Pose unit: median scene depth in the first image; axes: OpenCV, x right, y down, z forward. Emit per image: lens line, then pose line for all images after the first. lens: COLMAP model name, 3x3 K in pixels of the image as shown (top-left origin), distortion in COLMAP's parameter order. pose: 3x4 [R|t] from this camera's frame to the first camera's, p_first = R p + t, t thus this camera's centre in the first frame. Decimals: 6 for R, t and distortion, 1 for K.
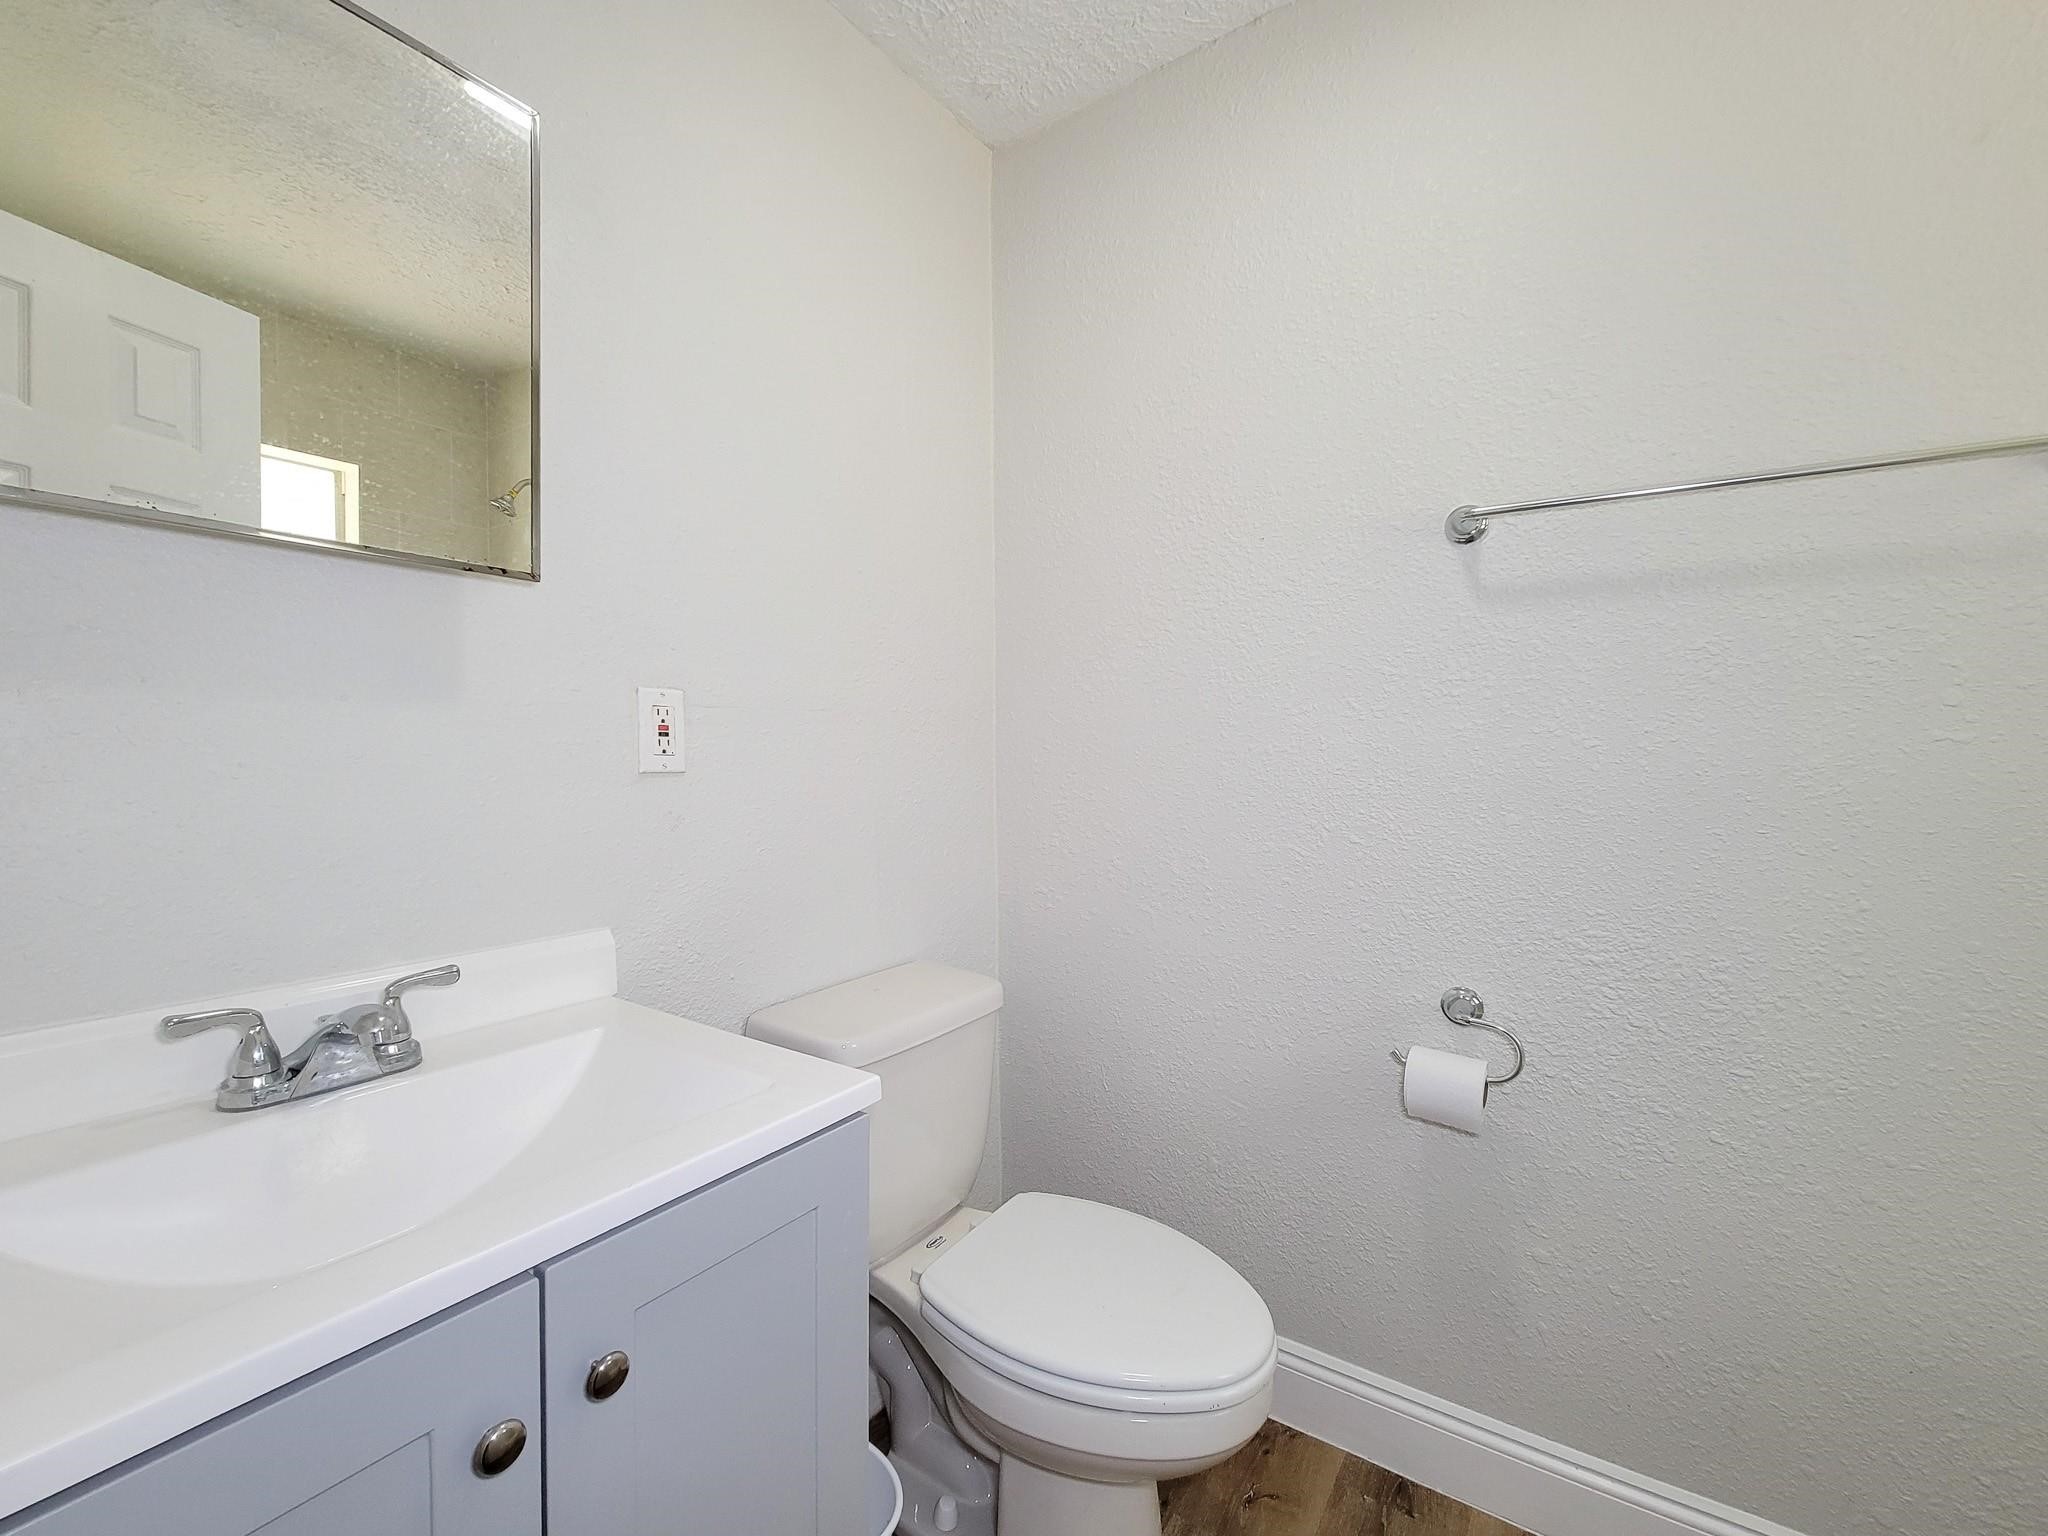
lens RADIAL K [[839.1, 0, 1024.0], [0, 839.1, 768.0], [0, 0, 1]] dist [0.010222, -0.000015]
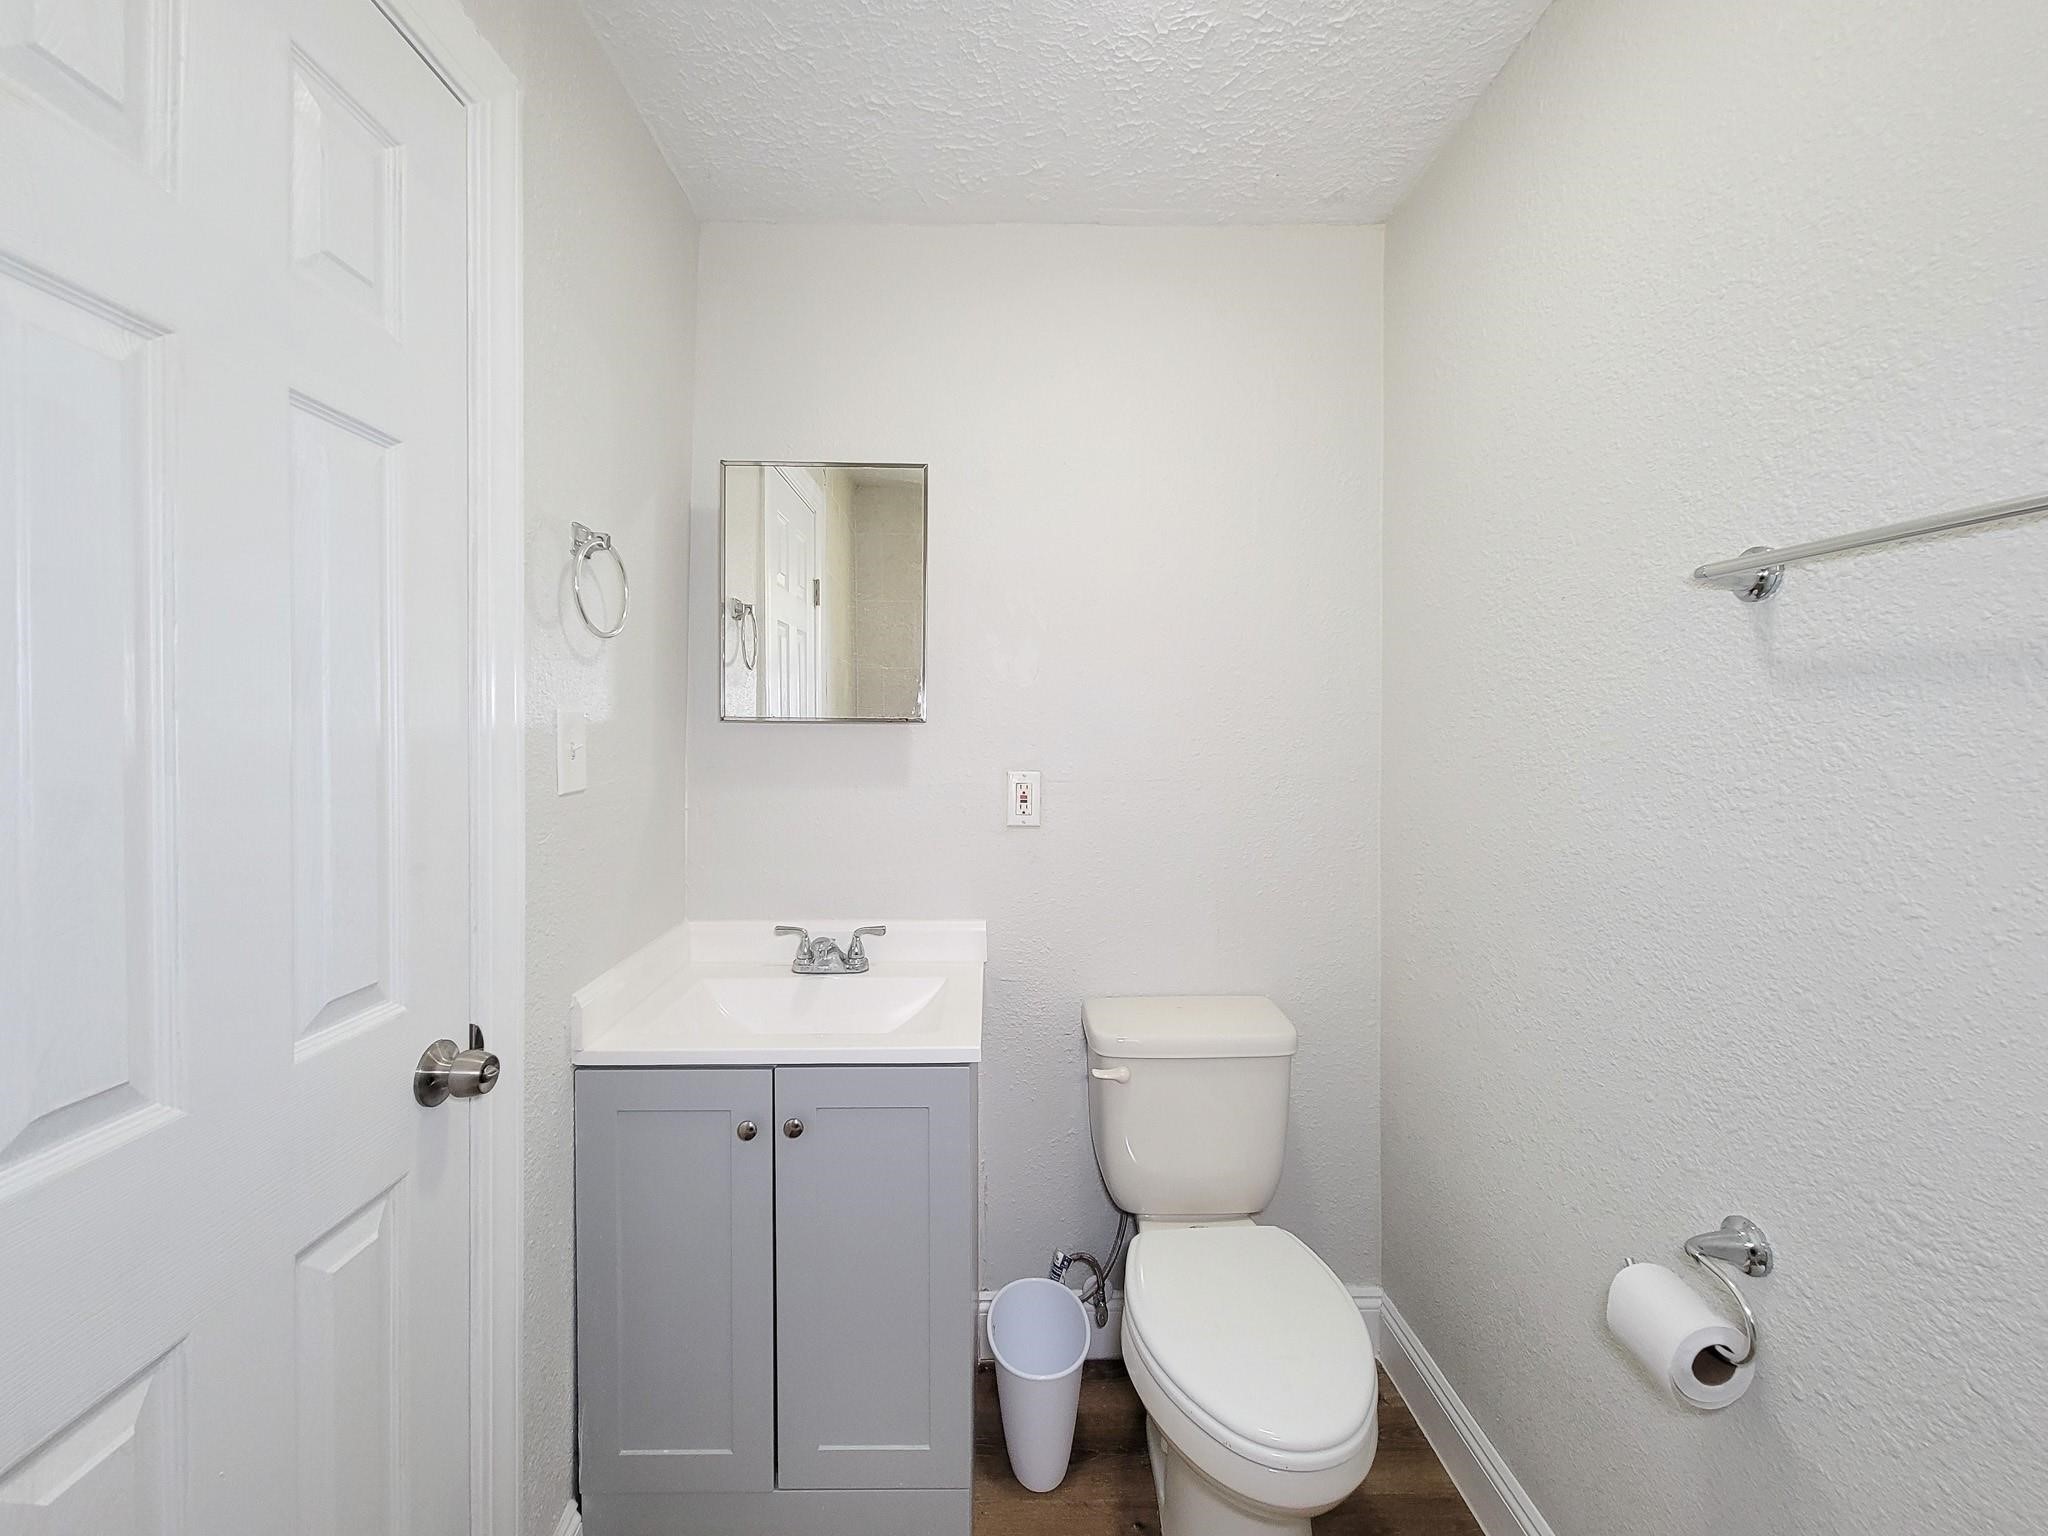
lens RADIAL K [[828.1, 0, 1039.6], [0, 828.1, 757.1], [0, 0, 1]] dist [0.000558, 0.000019]
pose [[0.603057, 0.025431, -0.797293, 0.791456], [-0.021598, 0.999646, 0.015549, -0.144305], [0.797406, 0.007843, 0.603392, 0.104222]]
